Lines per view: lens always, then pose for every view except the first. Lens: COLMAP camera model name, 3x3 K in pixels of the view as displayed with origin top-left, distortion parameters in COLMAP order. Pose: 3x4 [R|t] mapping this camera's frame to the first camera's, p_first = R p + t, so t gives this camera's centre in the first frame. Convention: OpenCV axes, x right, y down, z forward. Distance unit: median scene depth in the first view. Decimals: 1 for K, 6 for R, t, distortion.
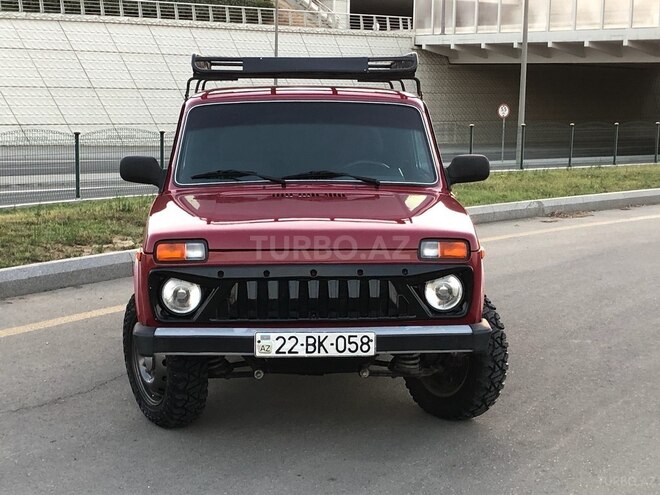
lens RADIAL K [[1177.4, 0, 330.0], [0, 1177.4, 247.5], [0, 0, 1]] dist [0.067405, 0.085748]
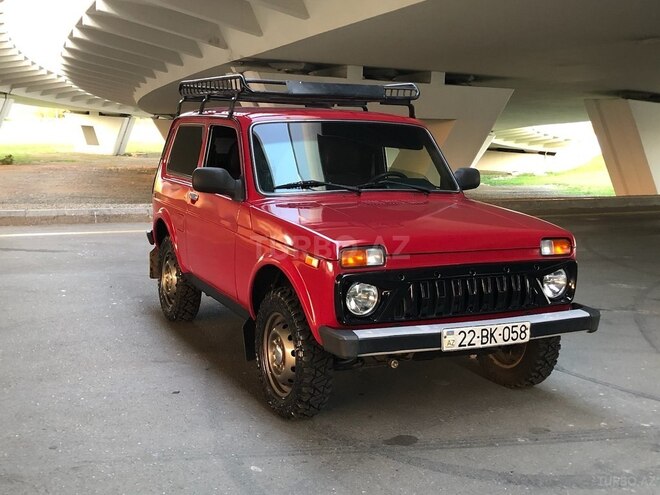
lens RADIAL K [[813.2, 0, 330.0], [0, 813.2, 247.5], [0, 0, 1]] dist [0.257664, -1.103456]
pose [[0.915804, -0.035425, 0.400059, -0.448217], [0.028848, 0.999332, 0.022453, -0.022992], [-0.400587, -0.009021, 0.916214, 0.337143]]
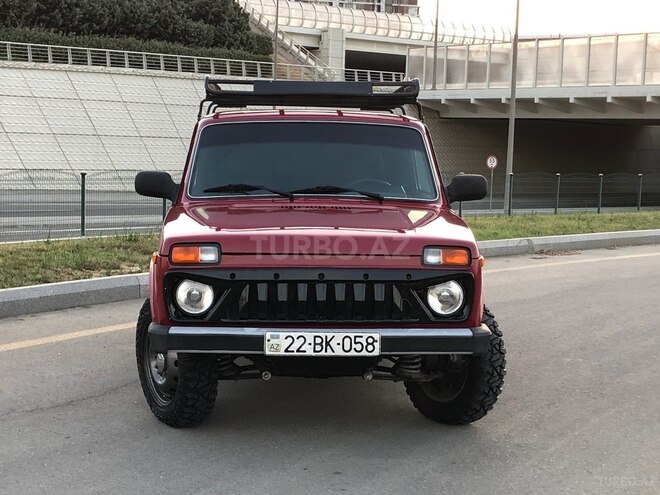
lens RADIAL K [[1138.4, 0, 330.0], [0, 1138.4, 247.5], [0, 0, 1]] dist [0.076970, 0.060009]
pose [[0.999890, 0.013262, 0.006585, -0.013320], [-0.012964, 0.998974, -0.043384, 0.039625], [-0.007154, 0.043293, 0.999037, -0.011912]]
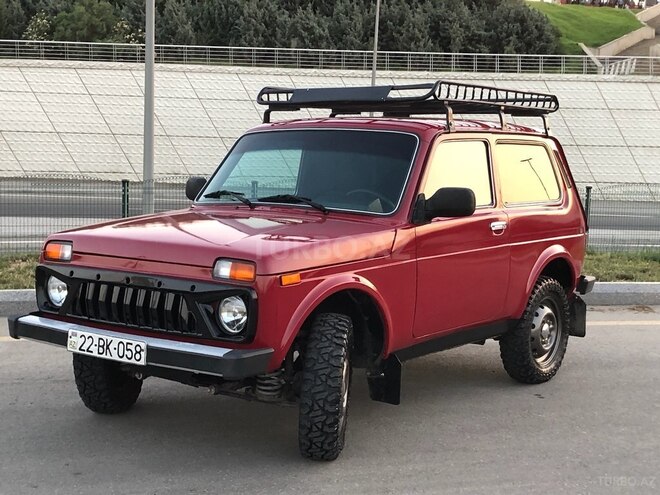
lens RADIAL K [[1105.7, 0, 319.5], [0, 1105.7, 249.7], [0, 0, 1]] dist [0.007025, -0.089280]
pose [[0.757541, 0.072260, -0.648776, 0.747826], [-0.103451, 0.994584, -0.010018, -0.013269], [0.644538, 0.074706, 0.760913, 0.358027]]
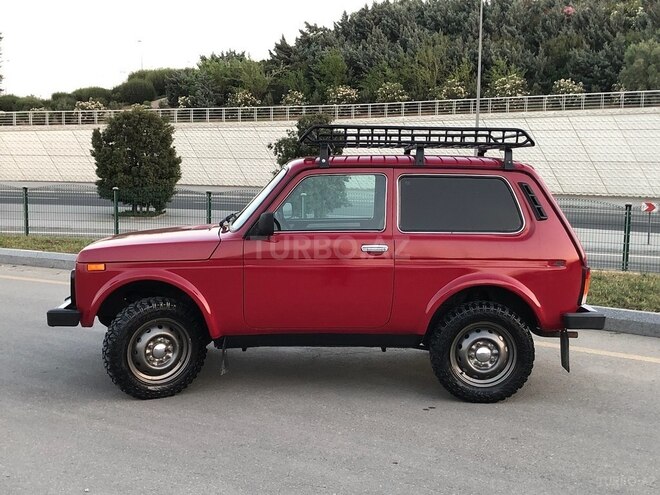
lens RADIAL K [[894.6, 0, 330.0], [0, 894.6, 247.5], [0, 0, 1]] dist [-0.002770, -0.016589]
pose [[-0.050086, 0.092297, -0.994471, 1.230477], [-0.150074, 0.983720, 0.098857, -0.174661], [0.987405, 0.154195, -0.035419, 1.368356]]
